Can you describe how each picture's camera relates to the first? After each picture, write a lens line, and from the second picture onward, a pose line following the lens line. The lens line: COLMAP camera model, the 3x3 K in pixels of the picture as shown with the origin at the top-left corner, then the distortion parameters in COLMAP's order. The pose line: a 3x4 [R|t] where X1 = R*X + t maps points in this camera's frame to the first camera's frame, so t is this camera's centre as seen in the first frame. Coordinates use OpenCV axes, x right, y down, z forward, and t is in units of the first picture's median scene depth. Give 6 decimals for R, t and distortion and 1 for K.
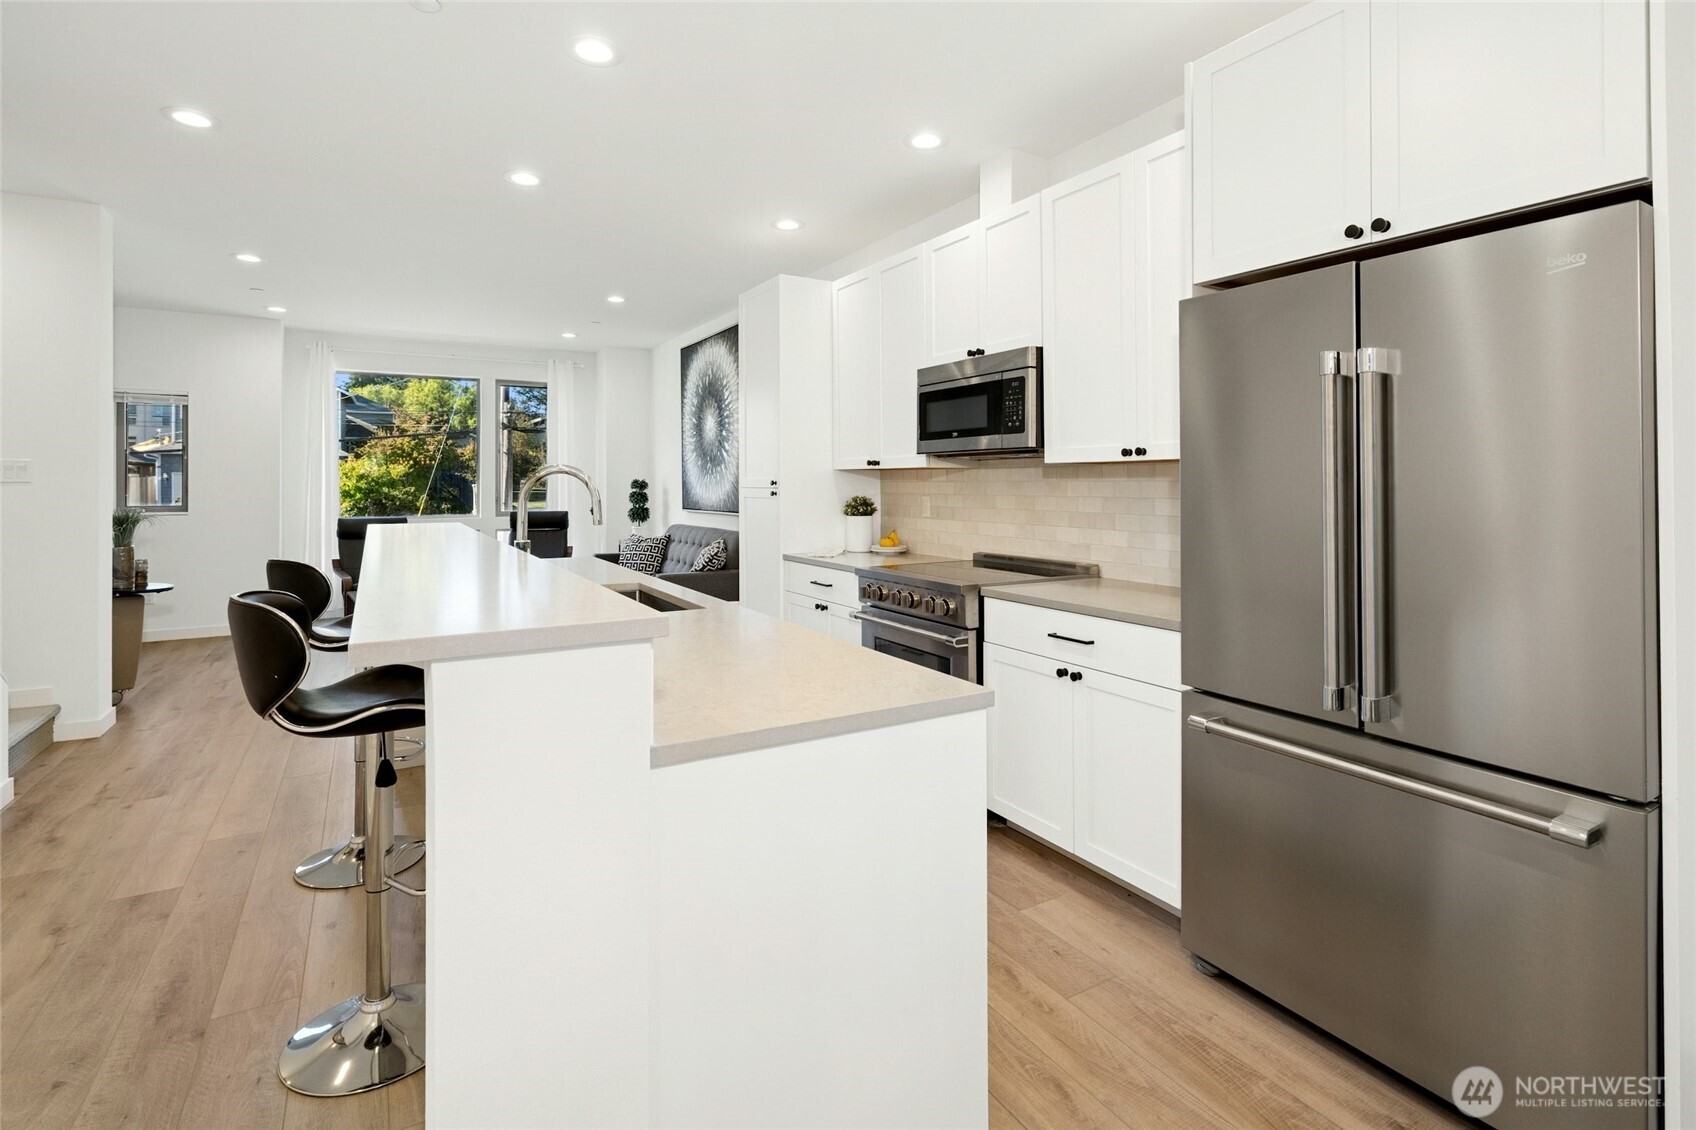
lens RADIAL K [[830.1, 0, 845.4], [0, 830.1, 482.8], [0, 0, 1]] dist [0.000456, 0.000147]
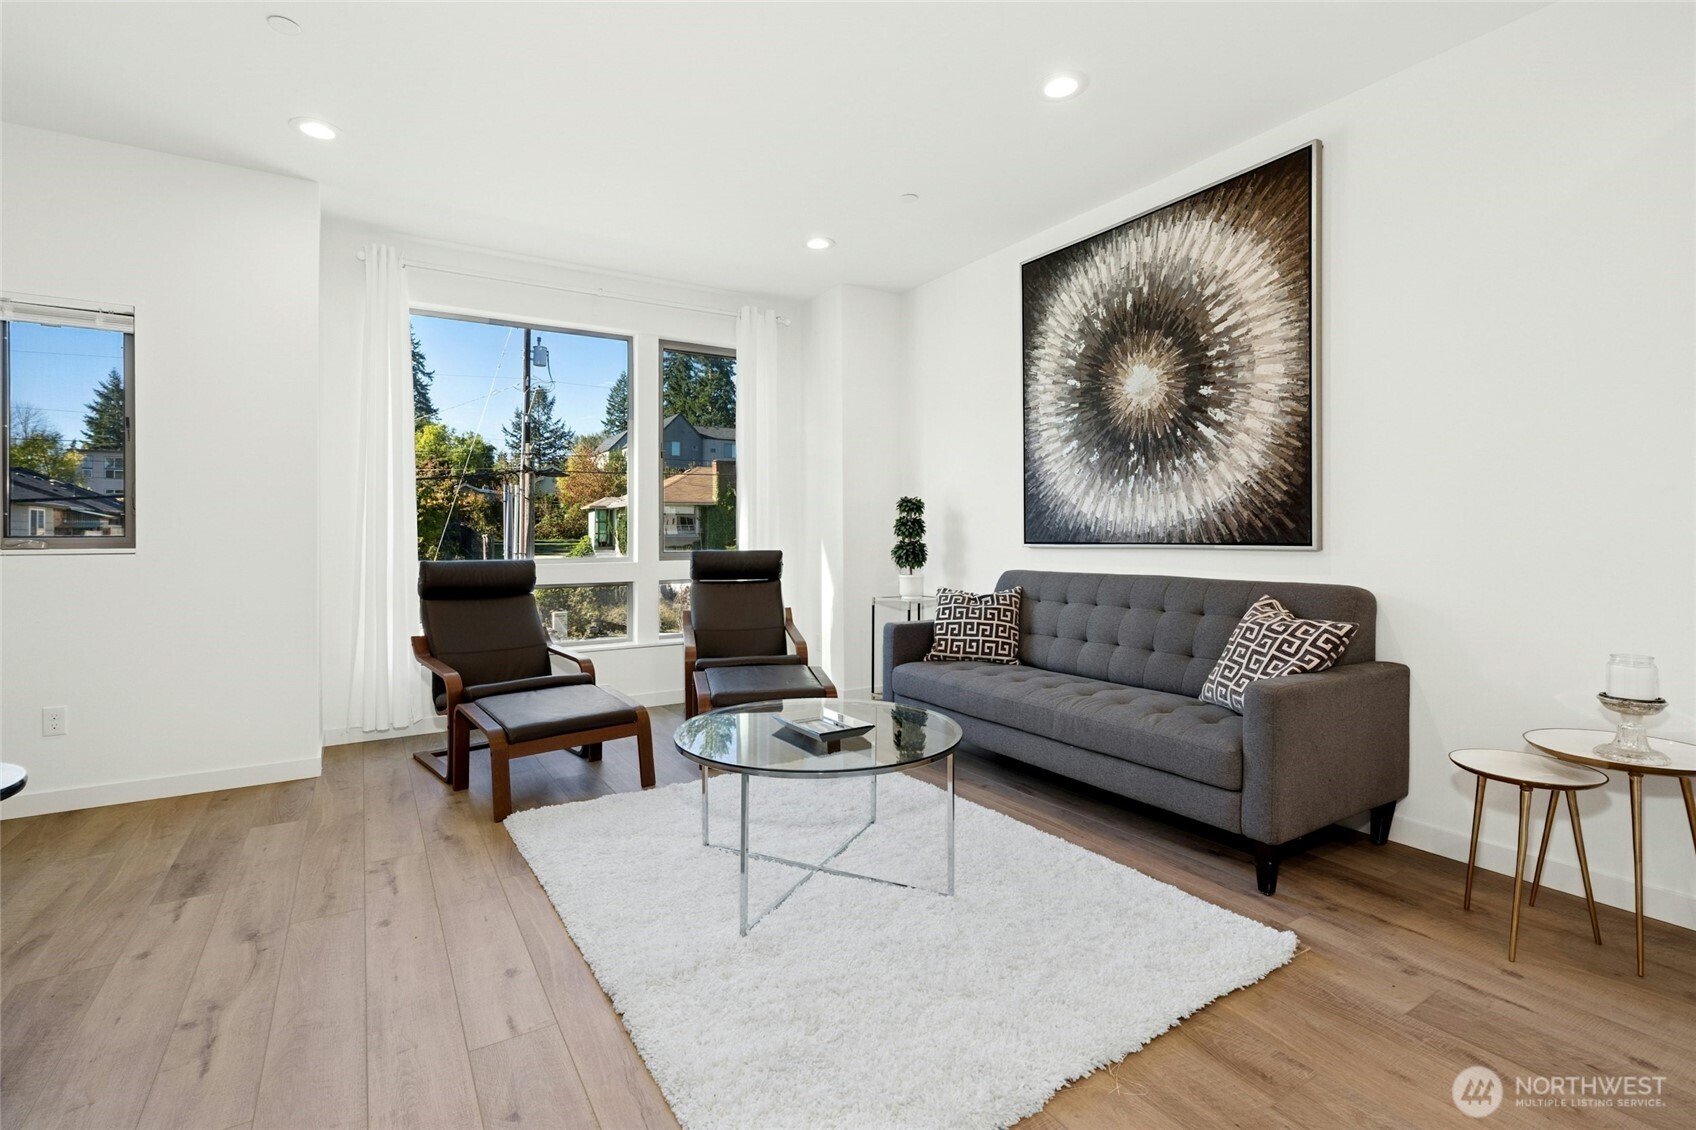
lens RADIAL K [[800.6, 0, 850.0], [0, 800.6, 535.3], [0, 0, 1]] dist [-0.002738, -0.000202]
pose [[0.999601, -0.003354, 0.028045, -0.338237], [0.003328, 0.999994, 0.000969, 0.025207], [-0.028049, -0.000875, 0.999606, 0.456837]]
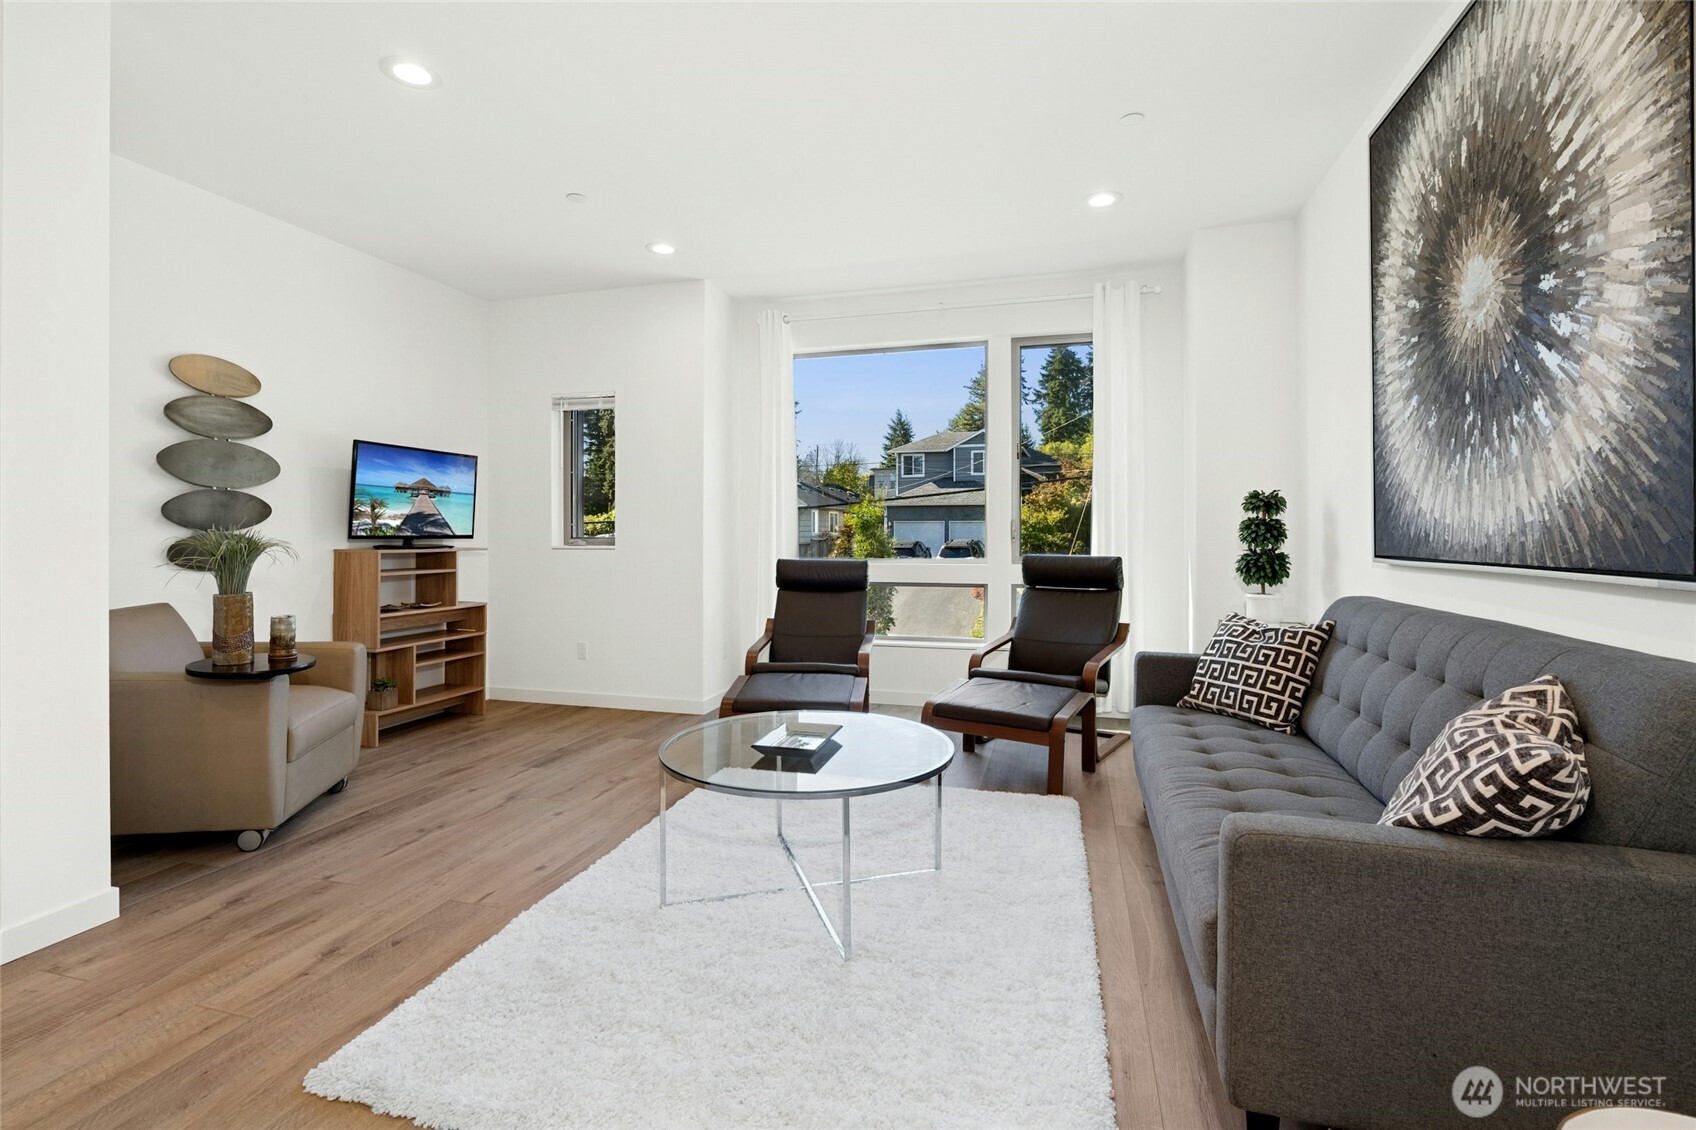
lens RADIAL K [[788.0, 0, 813.0], [0, 788.0, 536.1], [0, 0, 1]] dist [-0.002729, -0.001045]
pose [[0.675218, 0.001962, -0.737615, -0.105577], [0.001820, 0.999989, 0.004326, 0.020046], [0.737616, -0.004263, 0.675207, 0.575045]]
